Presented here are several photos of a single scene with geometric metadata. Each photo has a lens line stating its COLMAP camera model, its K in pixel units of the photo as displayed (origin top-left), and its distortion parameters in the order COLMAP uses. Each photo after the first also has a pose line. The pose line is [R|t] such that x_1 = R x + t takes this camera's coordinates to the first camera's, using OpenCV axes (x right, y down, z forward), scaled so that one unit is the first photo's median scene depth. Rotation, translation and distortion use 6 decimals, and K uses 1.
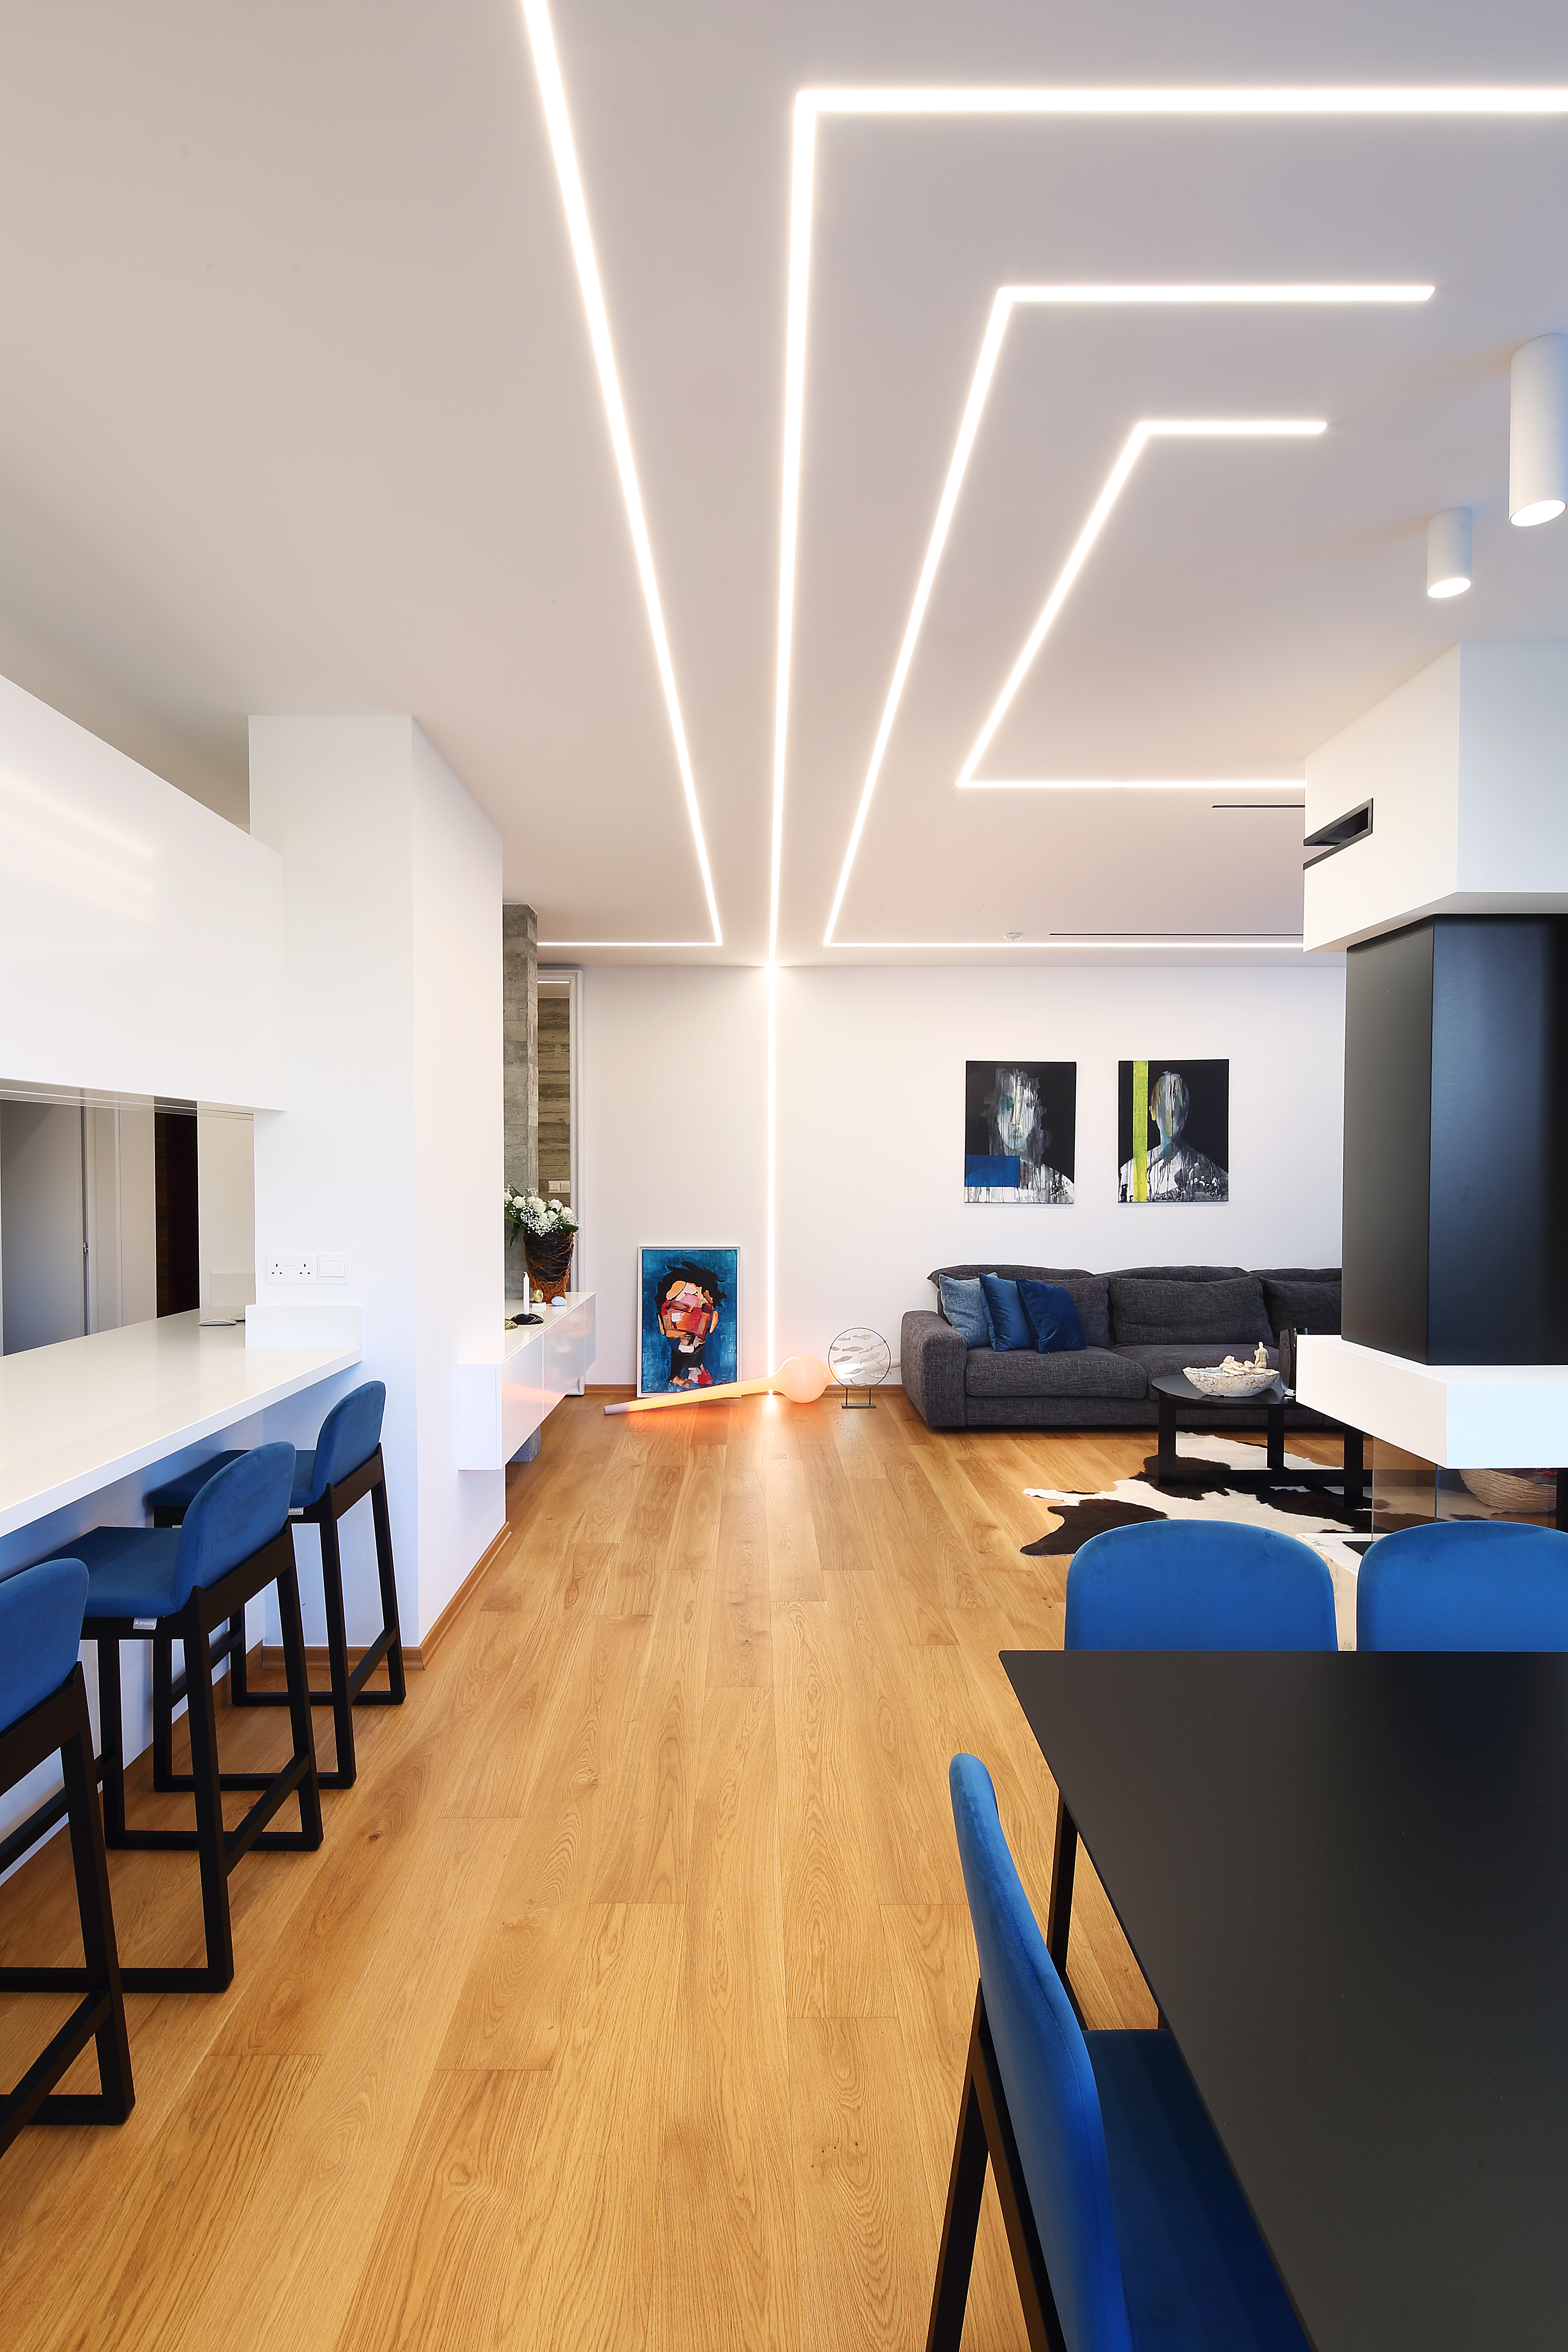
lens RADIAL K [[1170.6, 0, 784.0], [0, 1170.6, 1176.0], [0, 0, 1]] dist [0.000132, 0.000168]
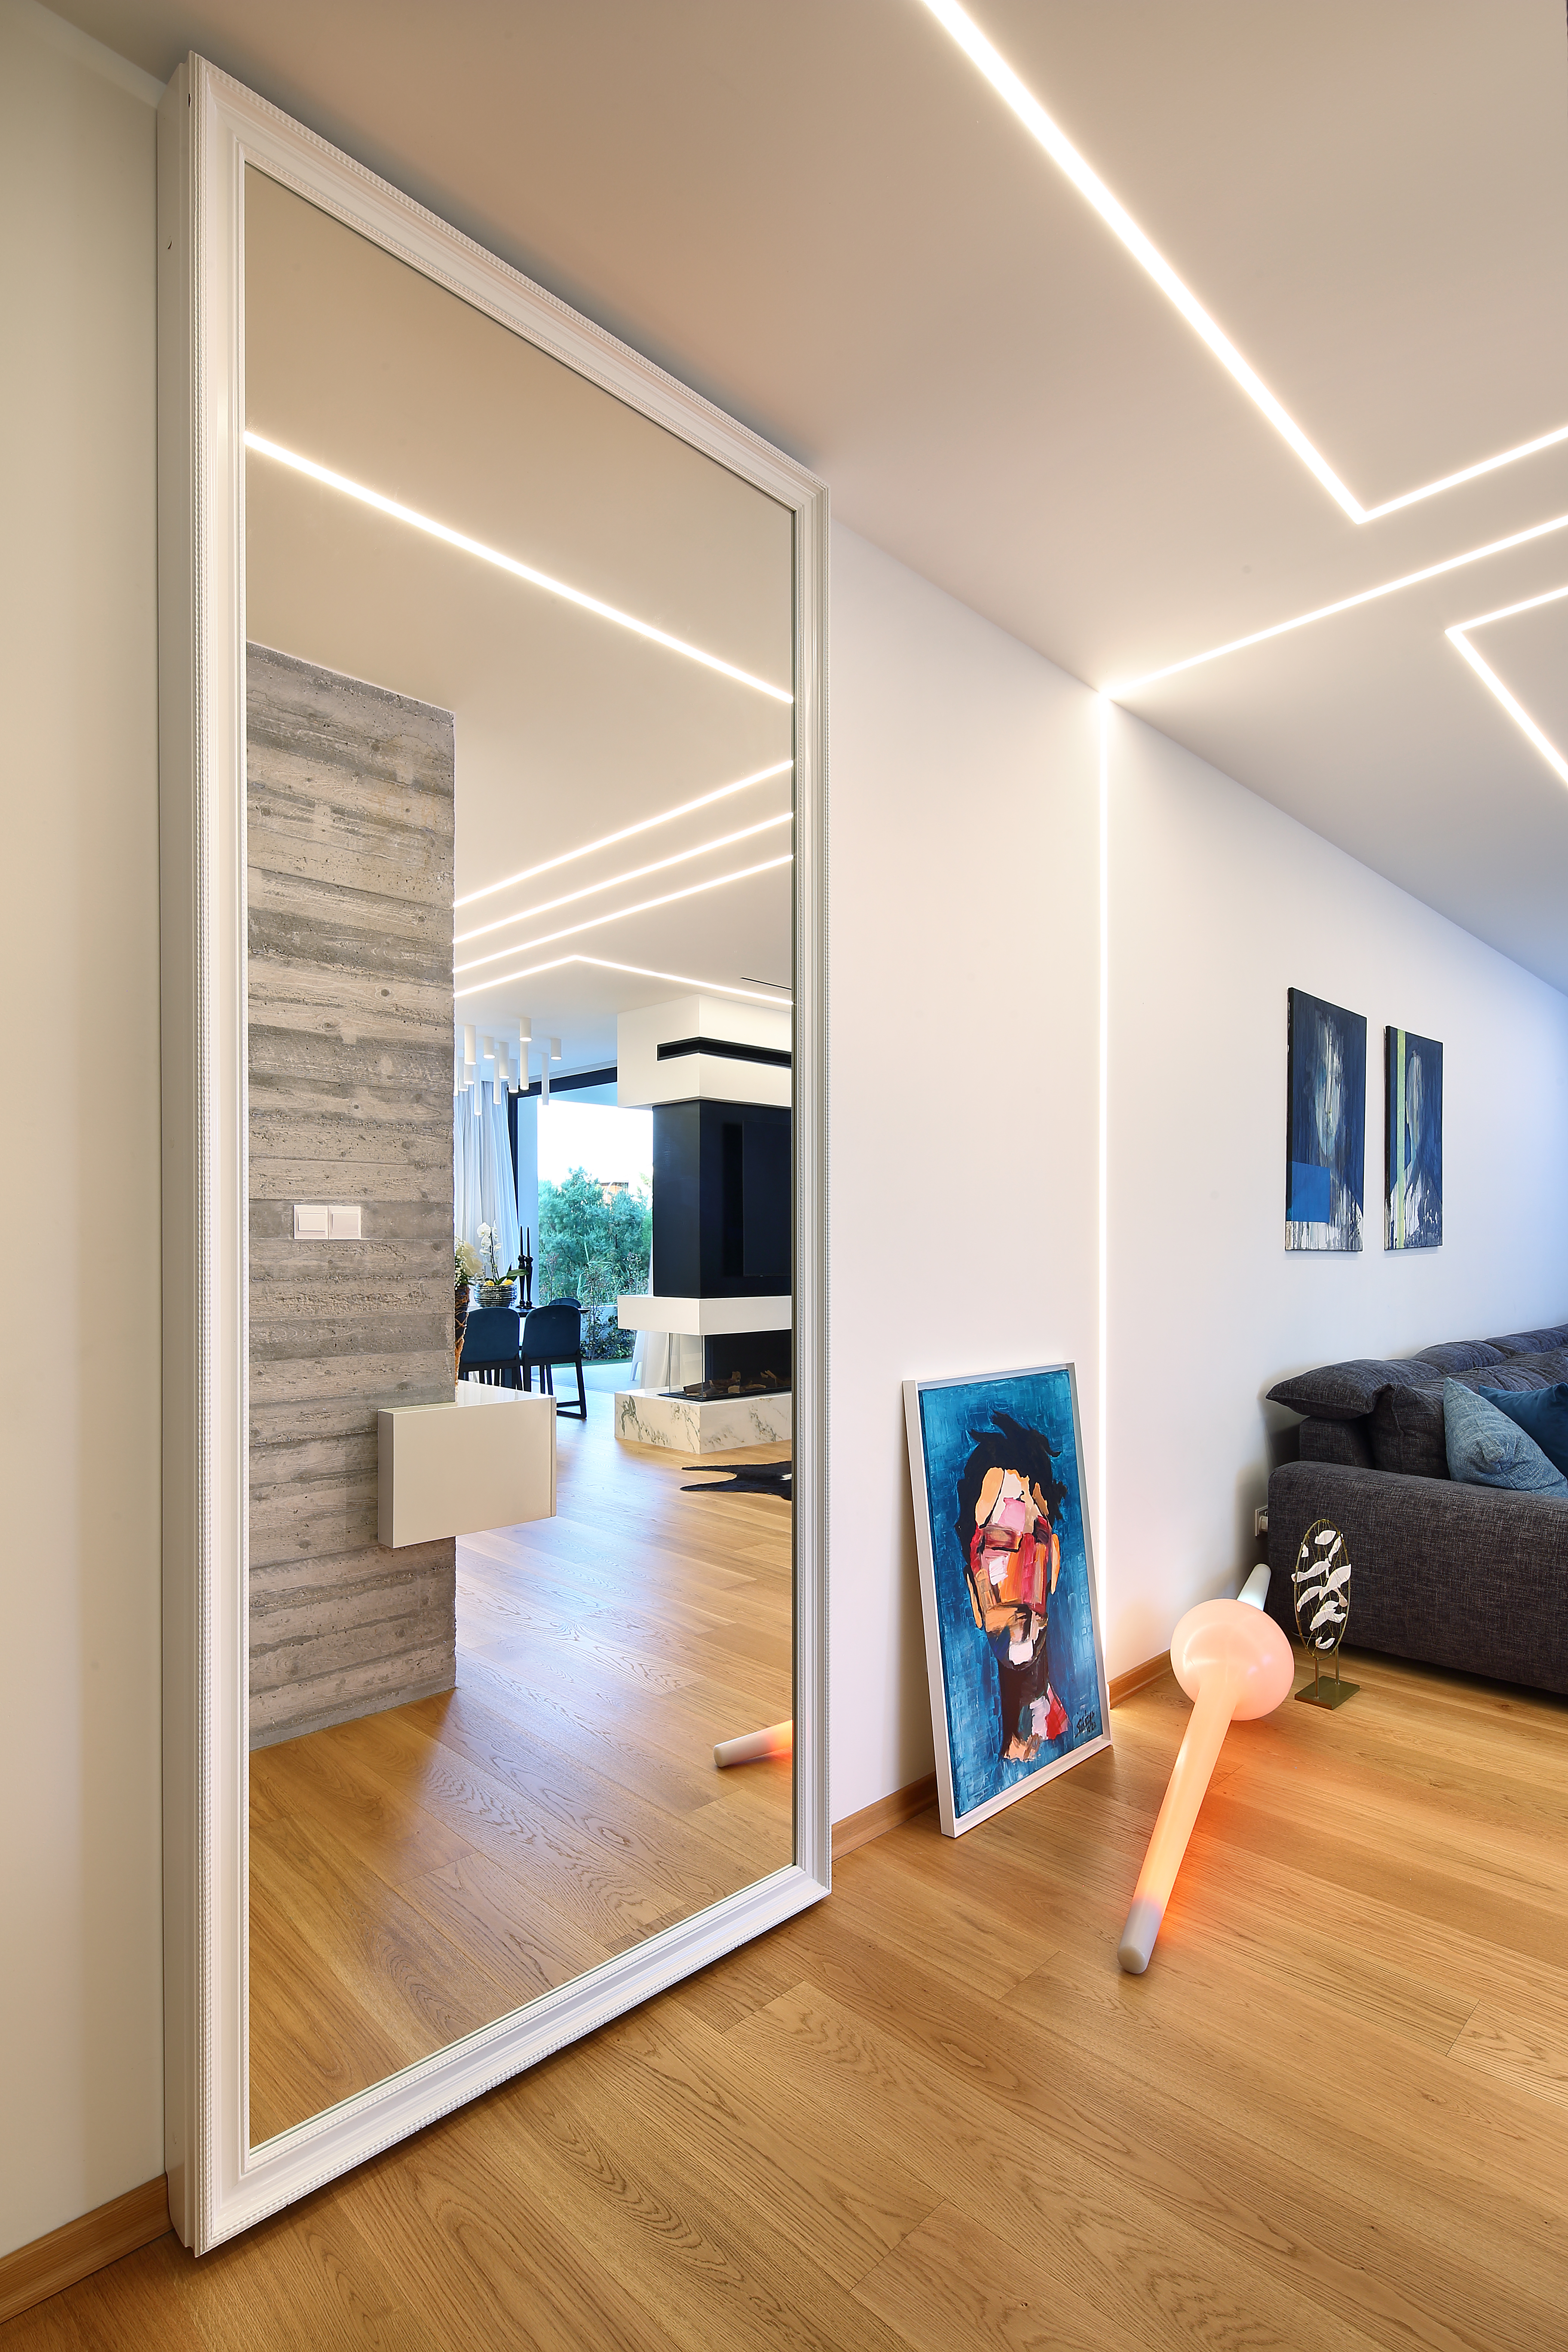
lens RADIAL K [[1151.8, 0, 782.5], [0, 1151.8, 1232.7], [0, 0, 1]] dist [0.000127, 0.000041]
pose [[0.718216, 0.006195, 0.695793, -0.386570], [0.008345, 0.999812, -0.017516, 0.022133], [-0.695770, 0.018386, 0.718029, 0.788377]]
